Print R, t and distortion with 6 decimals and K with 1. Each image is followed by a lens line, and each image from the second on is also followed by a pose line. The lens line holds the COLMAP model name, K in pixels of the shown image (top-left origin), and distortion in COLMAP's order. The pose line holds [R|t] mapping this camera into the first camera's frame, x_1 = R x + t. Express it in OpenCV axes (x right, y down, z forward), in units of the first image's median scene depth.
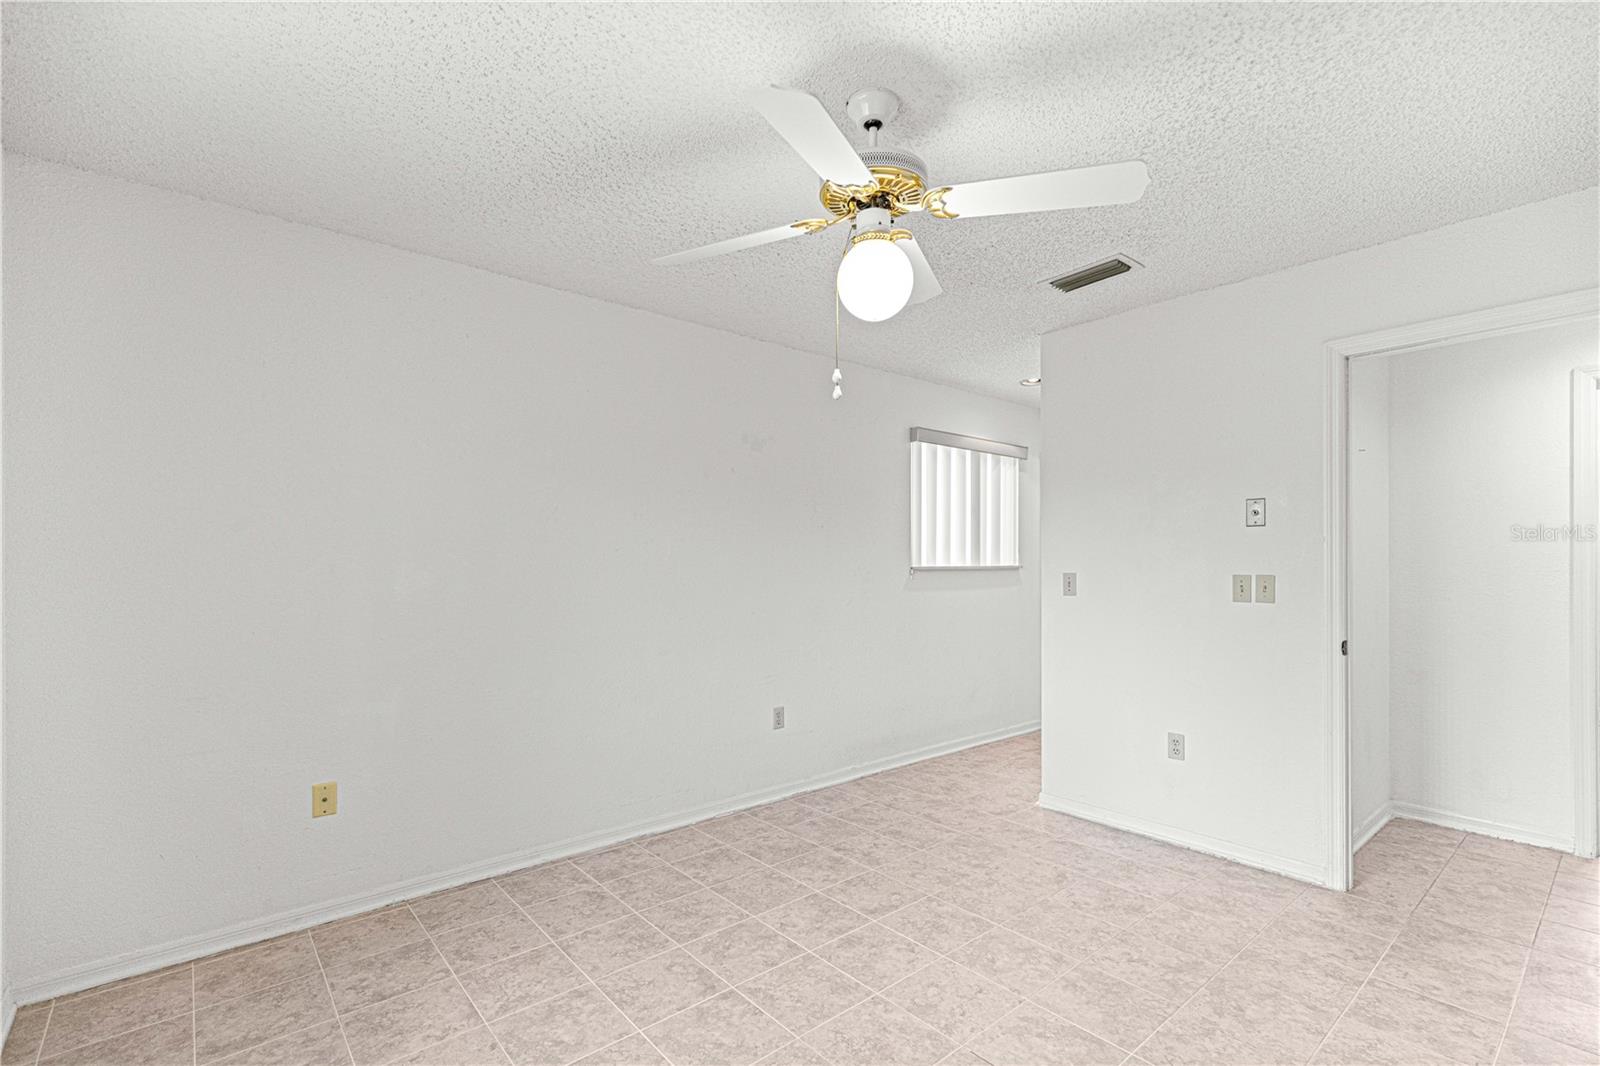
lens RADIAL K [[724.6, 0, 799.7], [0, 724.6, 559.4], [0, 0, 1]] dist [0.014699, -0.003428]
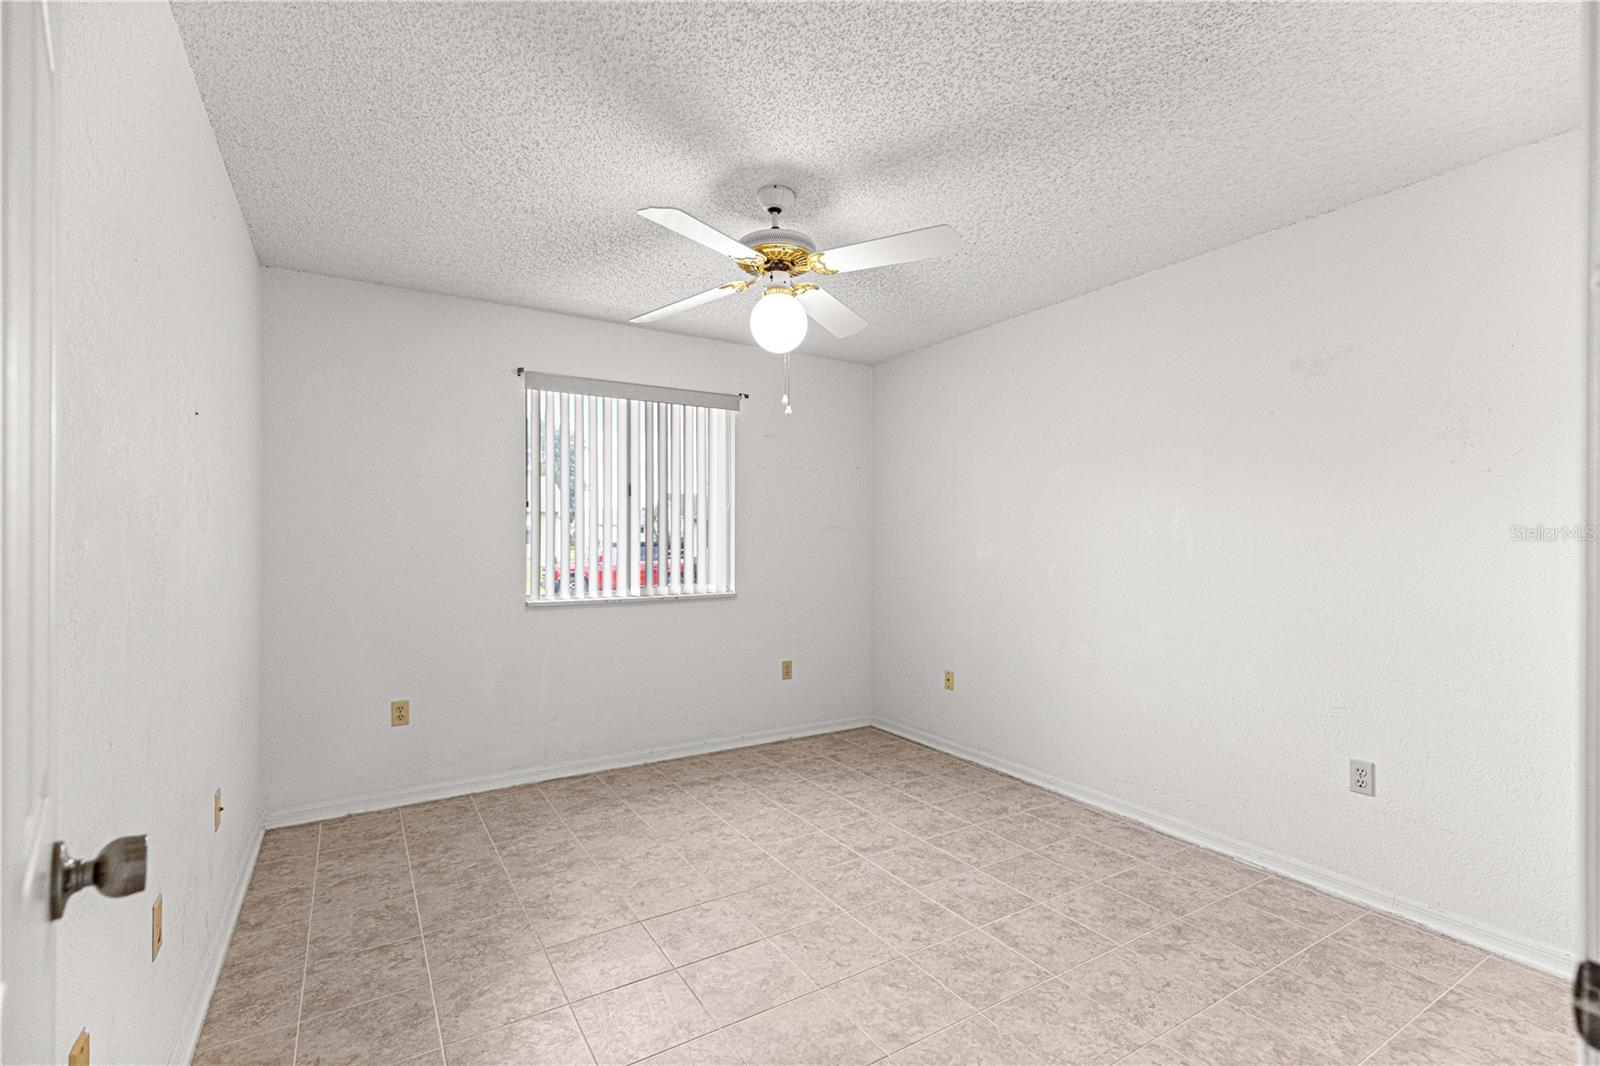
lens RADIAL K [[724.6, 0, 815.9], [0, 724.6, 533.2], [0, 0, 1]] dist [0.014699, -0.003428]
pose [[-0.132501, -0.010293, -0.991129, 0.913115], [0.000816, 0.999945, -0.010493, 0.010351], [0.991183, -0.002199, -0.132485, 0.808984]]
